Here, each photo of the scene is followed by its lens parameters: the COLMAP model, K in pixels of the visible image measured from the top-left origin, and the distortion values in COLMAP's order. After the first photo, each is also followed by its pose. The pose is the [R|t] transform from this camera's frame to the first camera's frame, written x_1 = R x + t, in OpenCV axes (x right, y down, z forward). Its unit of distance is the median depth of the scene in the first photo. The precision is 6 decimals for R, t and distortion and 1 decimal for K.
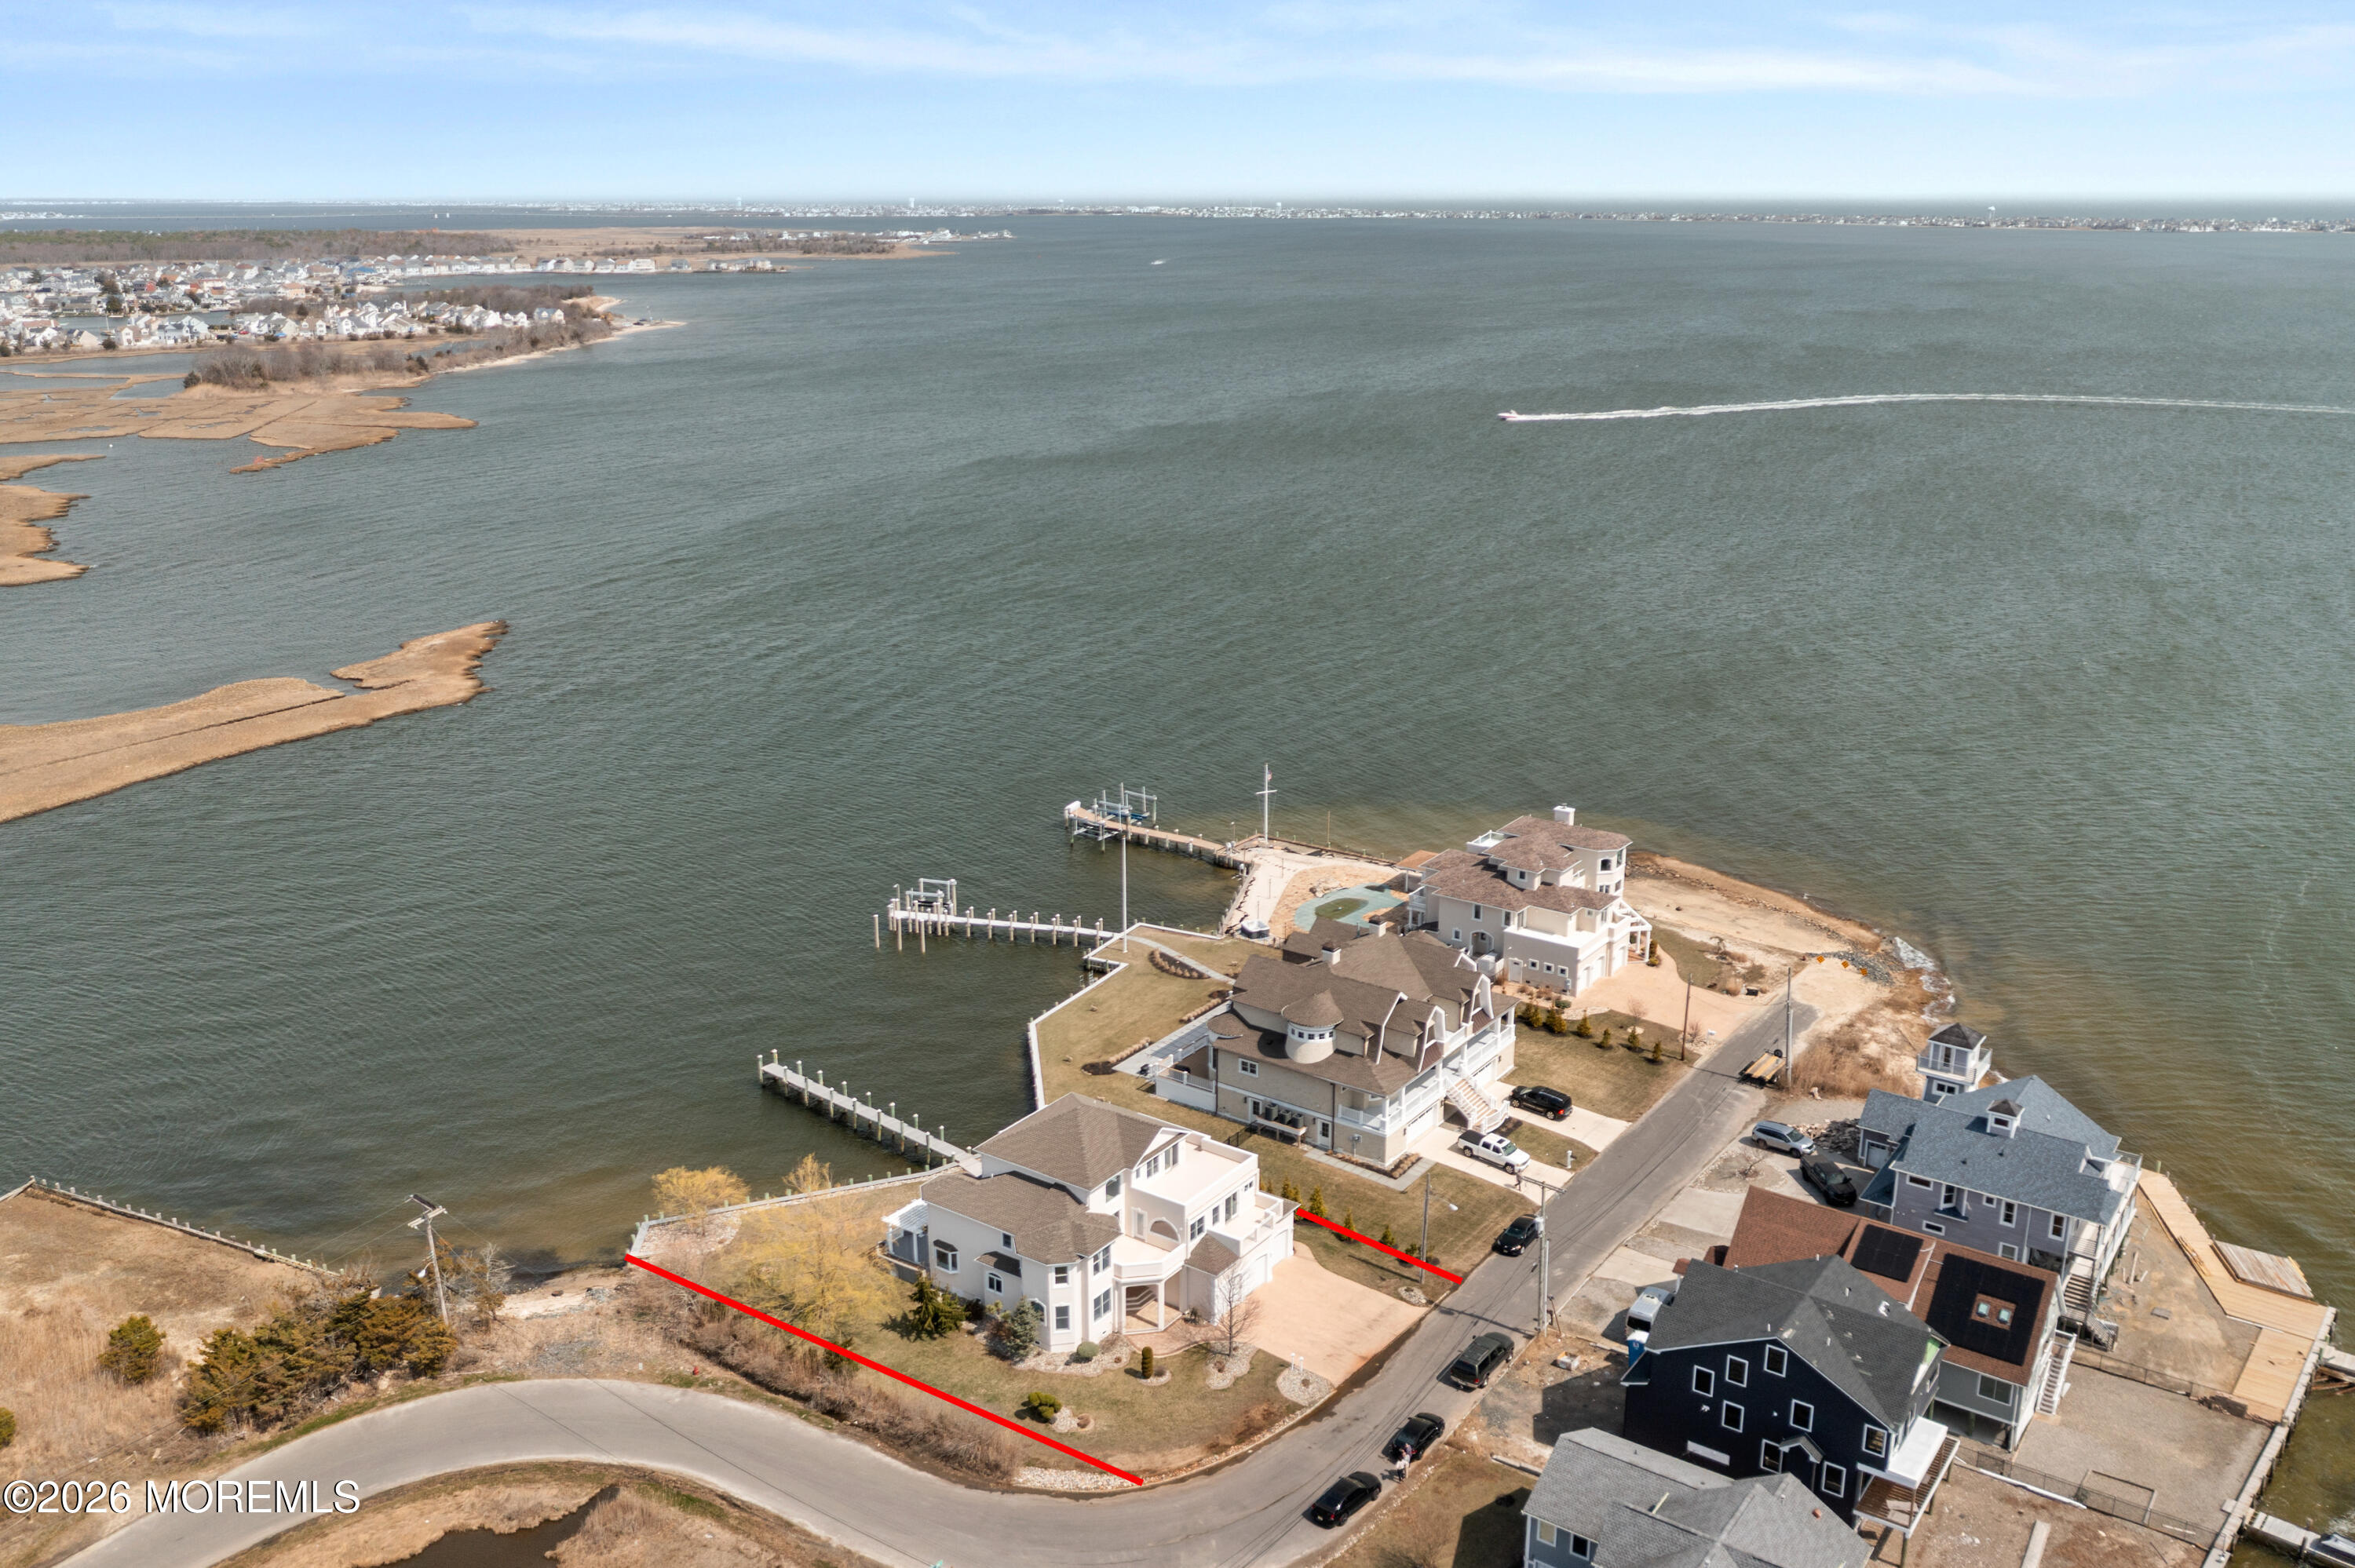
lens RADIAL K [[1968.7, 0, 1177.5], [0, 1968.7, 784.0], [0, 0, 1]] dist [0.002052, 0.000281]
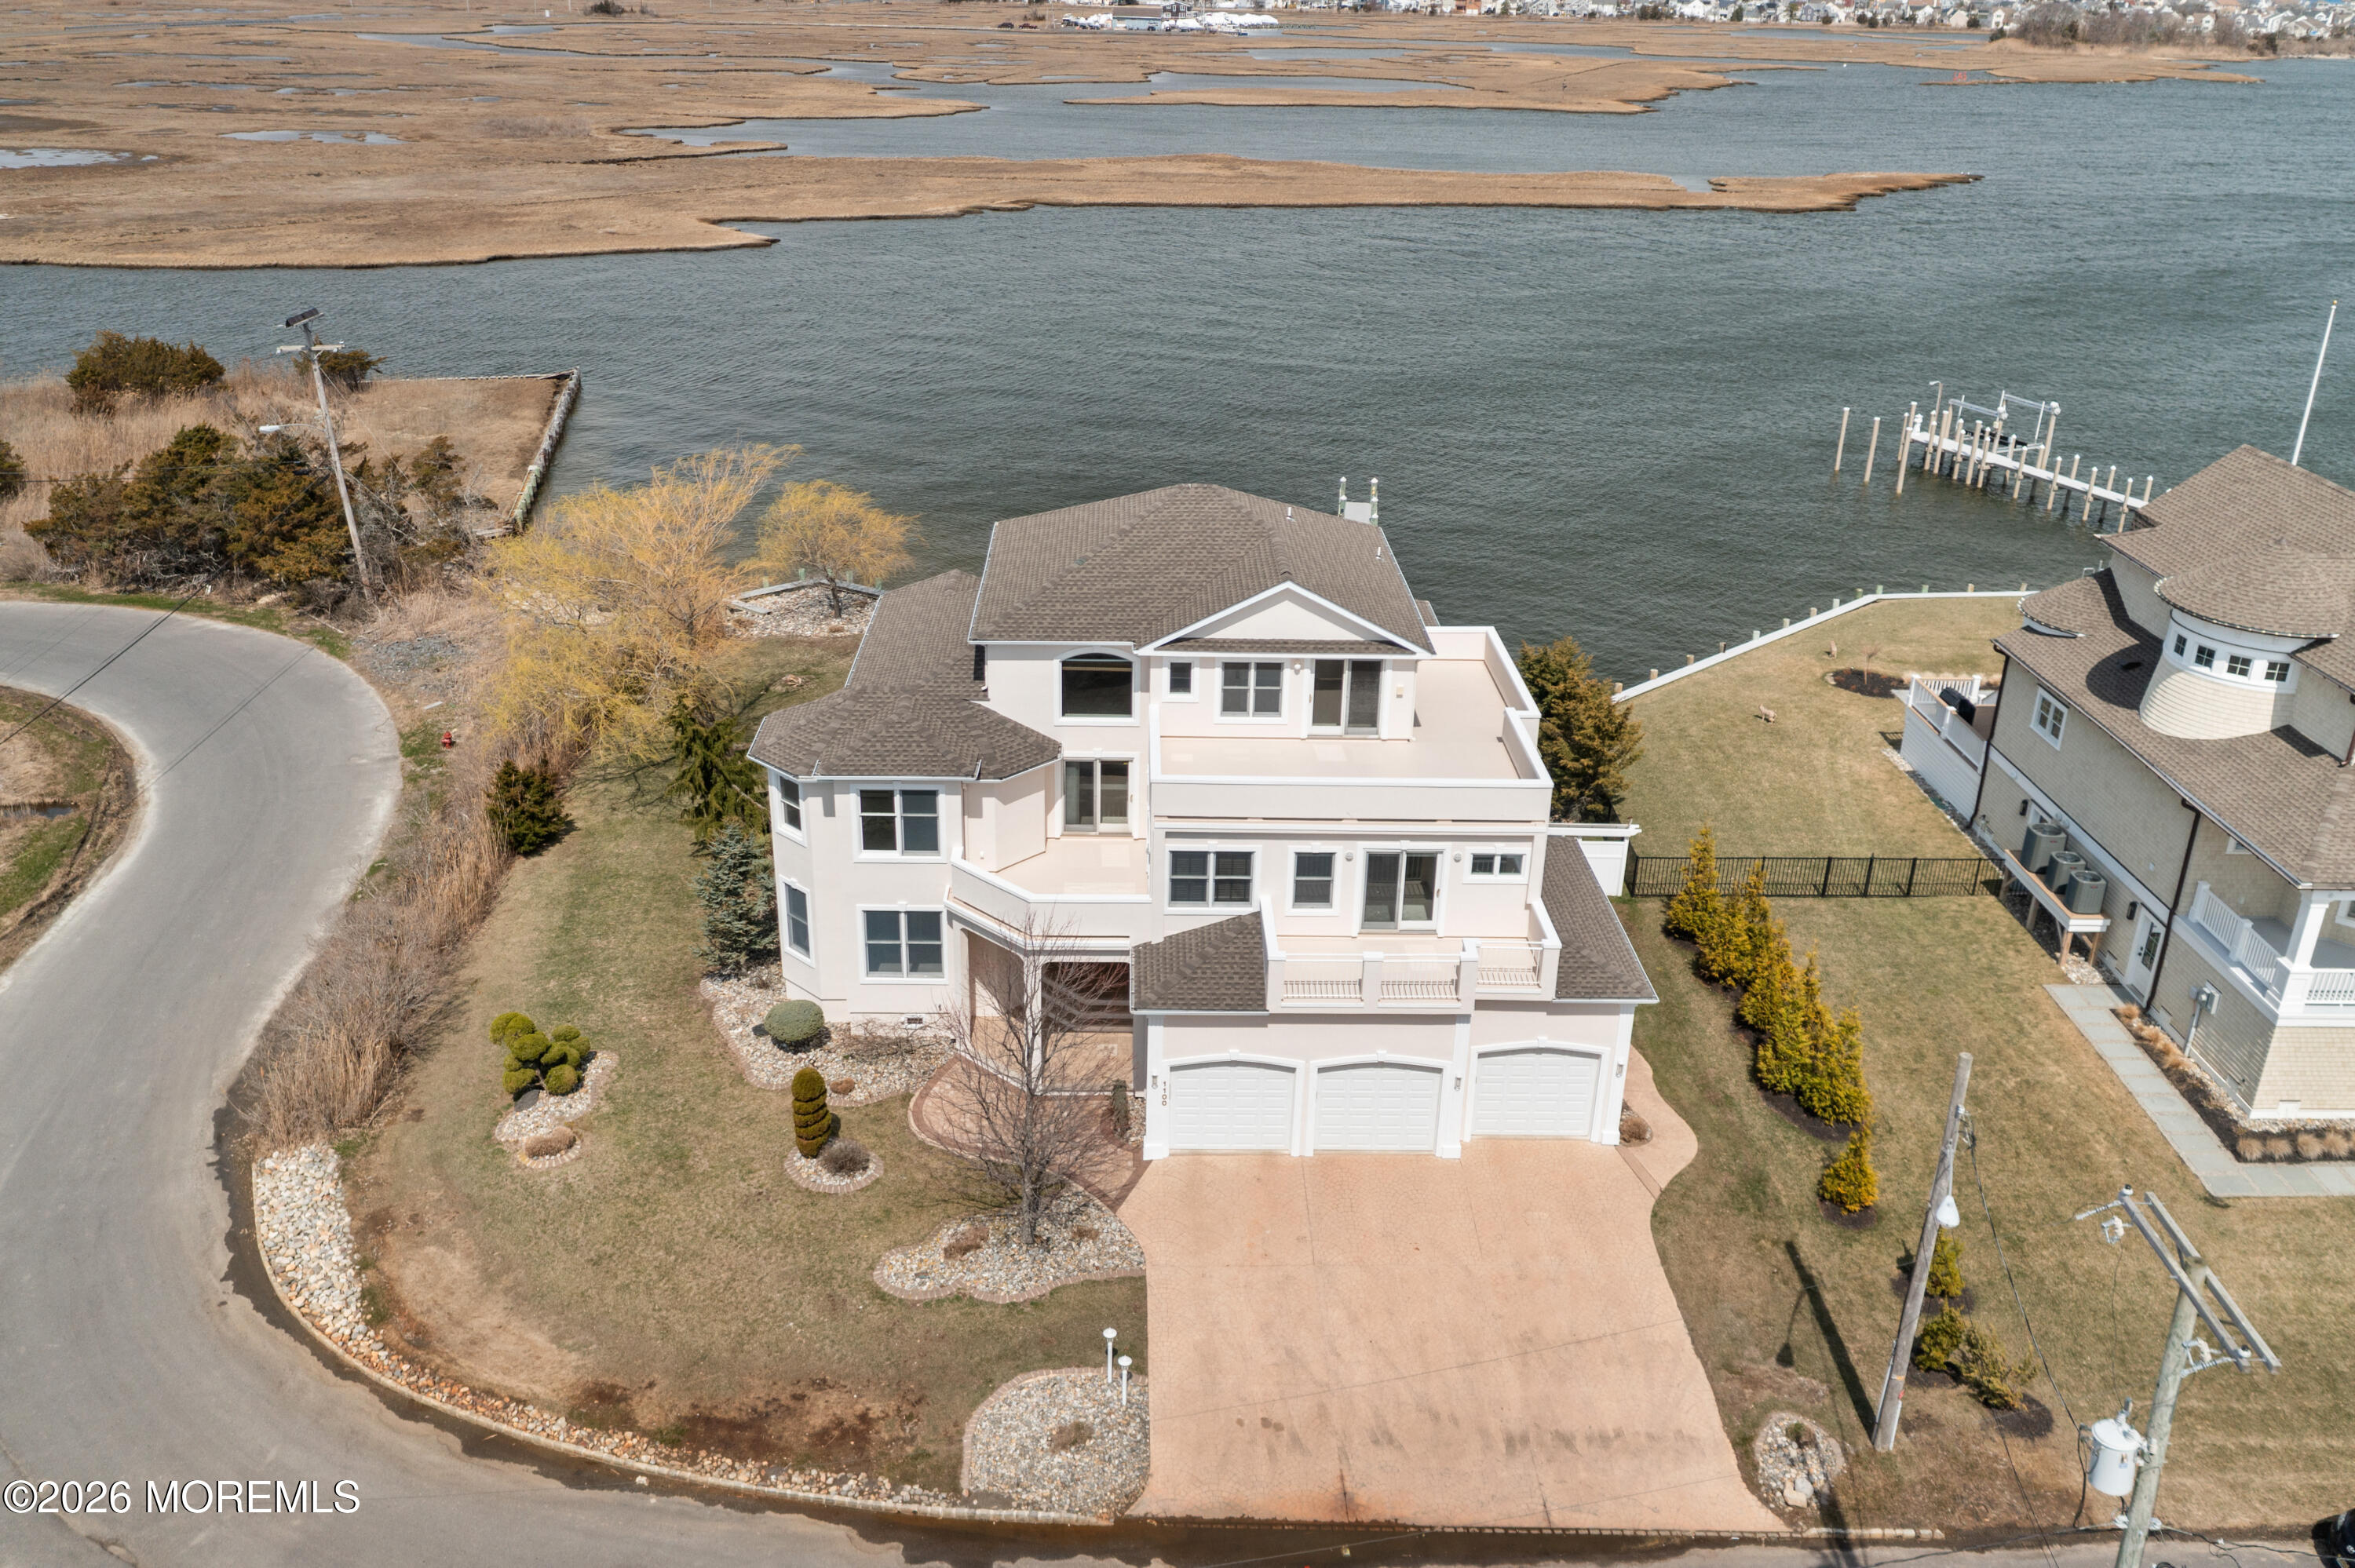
lens RADIAL K [[1885.2, 0, 1177.5], [0, 1885.2, 784.0], [0, 0, 1]] dist [0.000820, -0.000105]
pose [[0.595237, 0.333554, -0.731050, 0.235169], [-0.250176, 0.941485, 0.225871, 0.142010], [0.763614, 0.048444, 0.643854, 0.796948]]
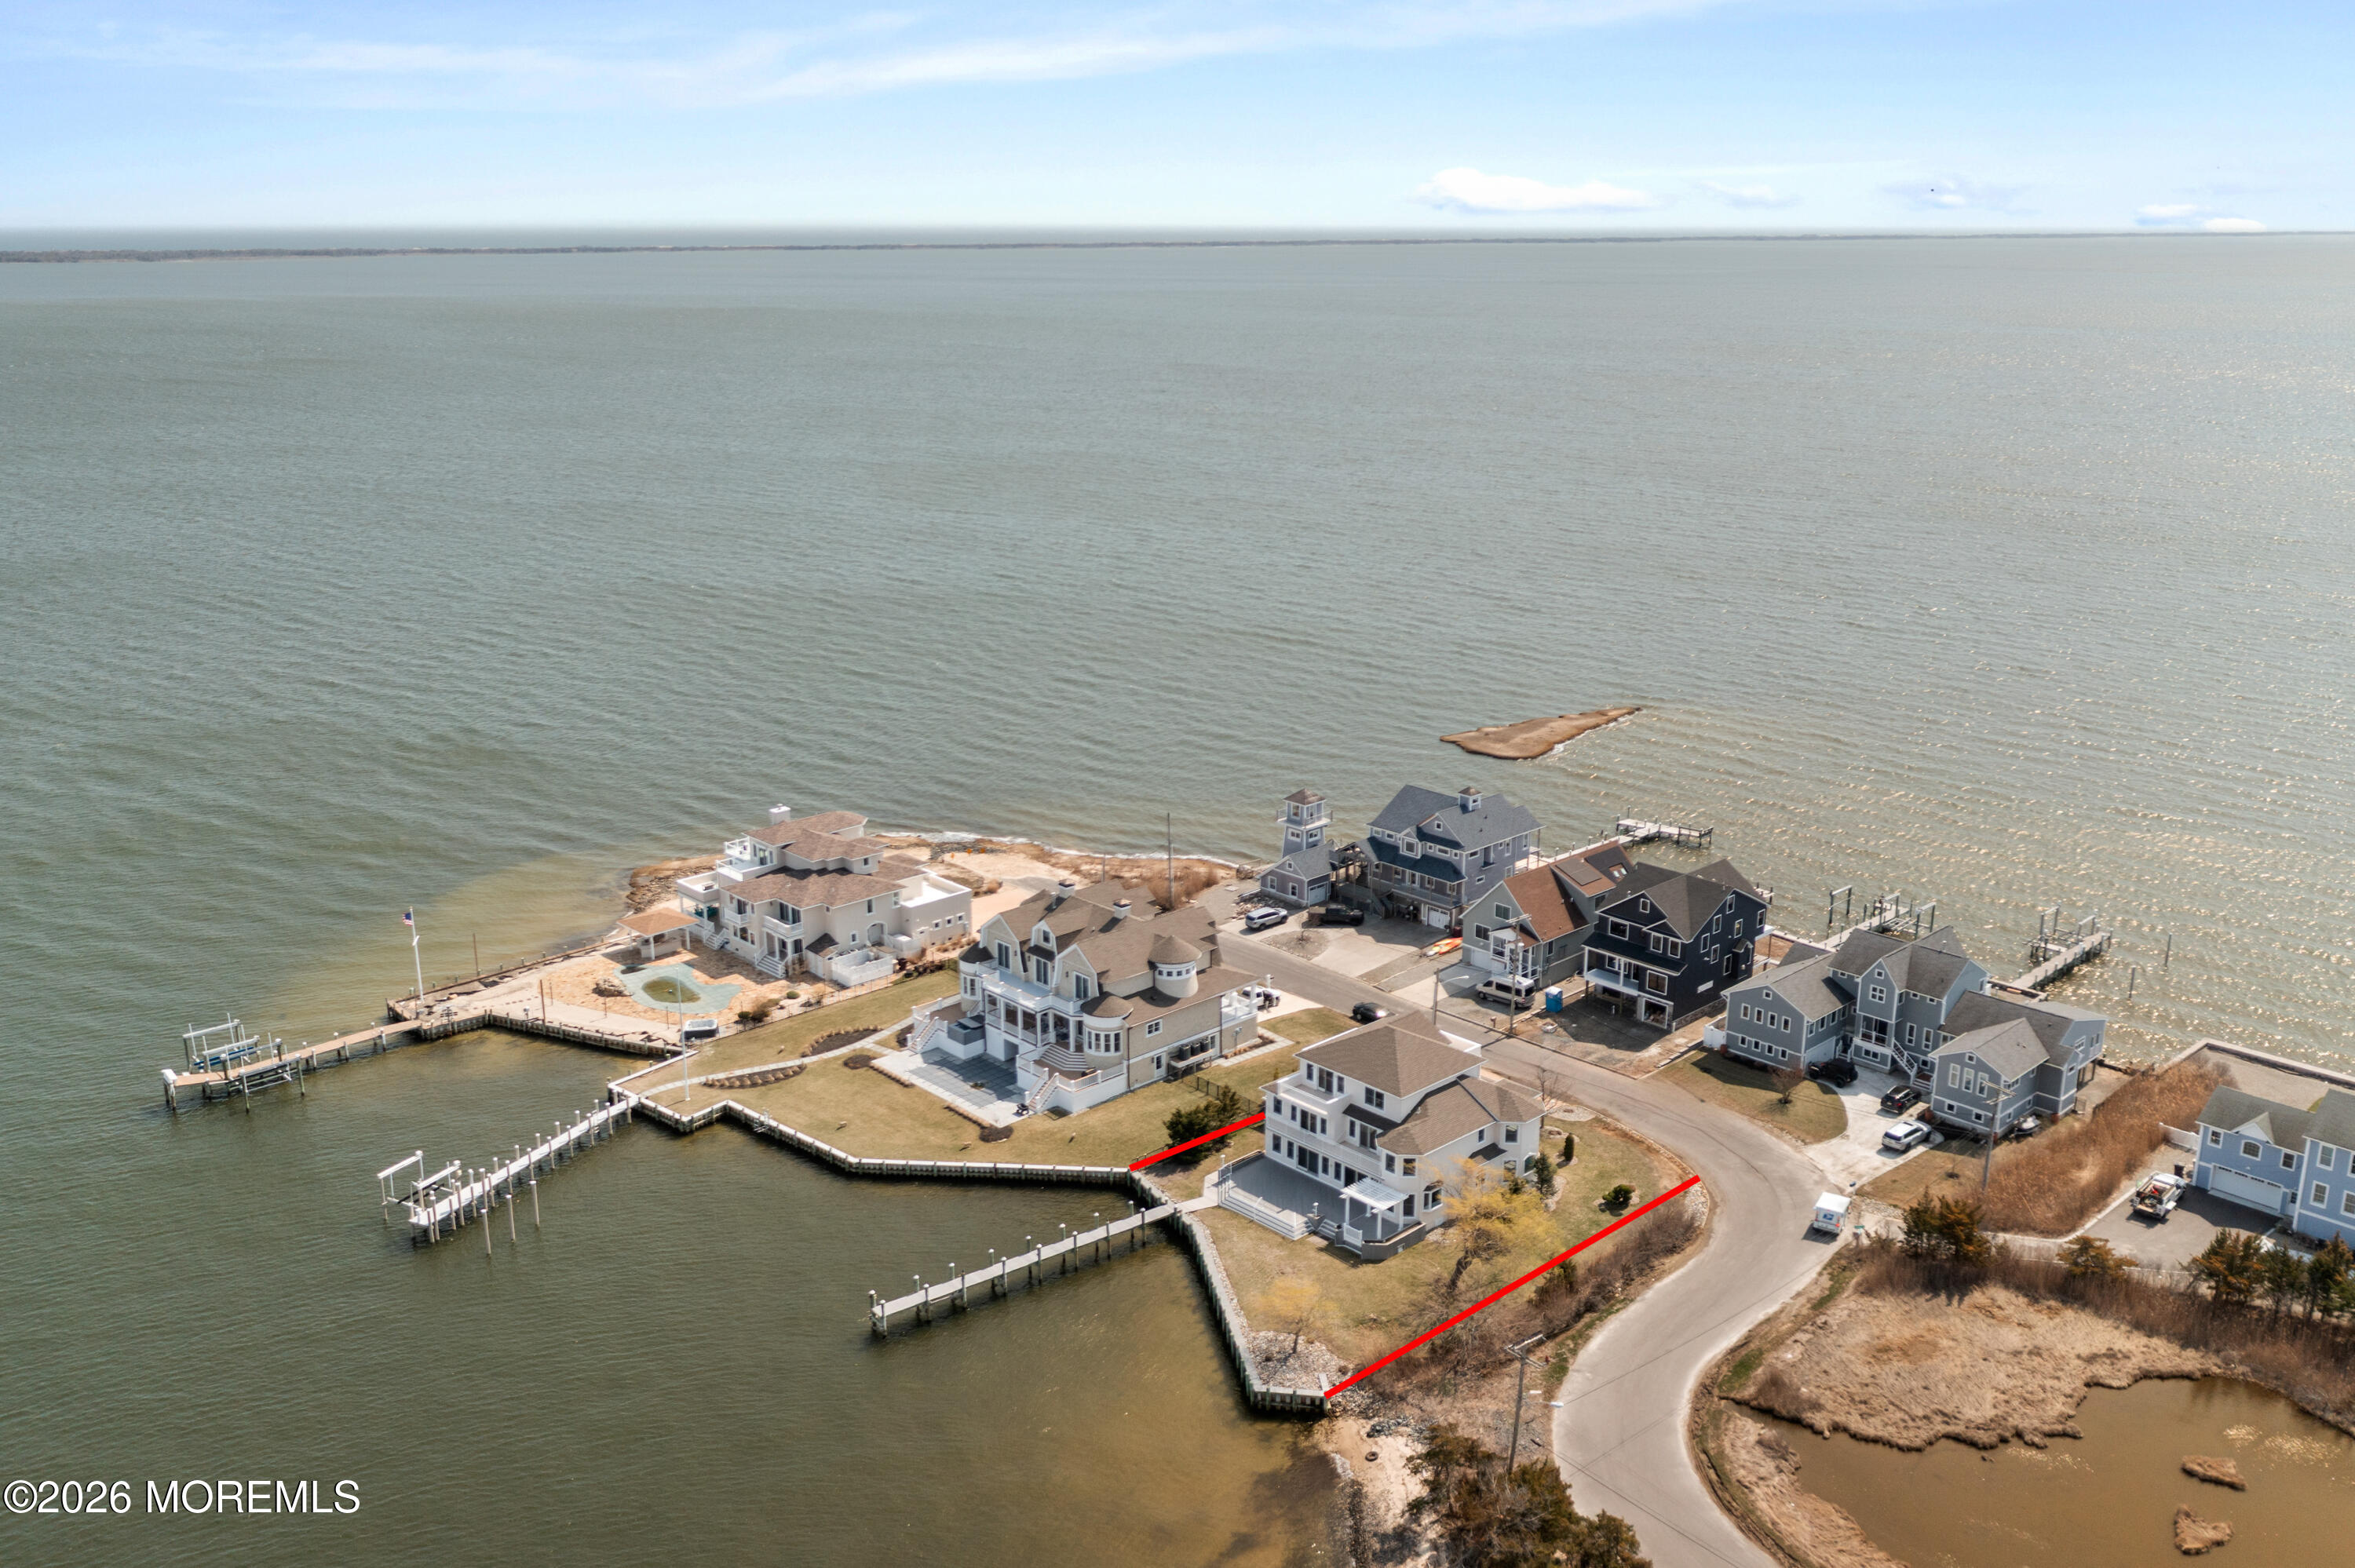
lens RADIAL K [[1968.7, 0, 1177.5], [0, 1968.7, 784.0], [0, 0, 1]] dist [0.002052, 0.000281]
pose [[0.201885, -0.271956, 0.940894, -1.123503], [0.283960, 0.935665, 0.209516, -0.241765], [-0.937342, 0.224878, 0.266121, 0.811780]]
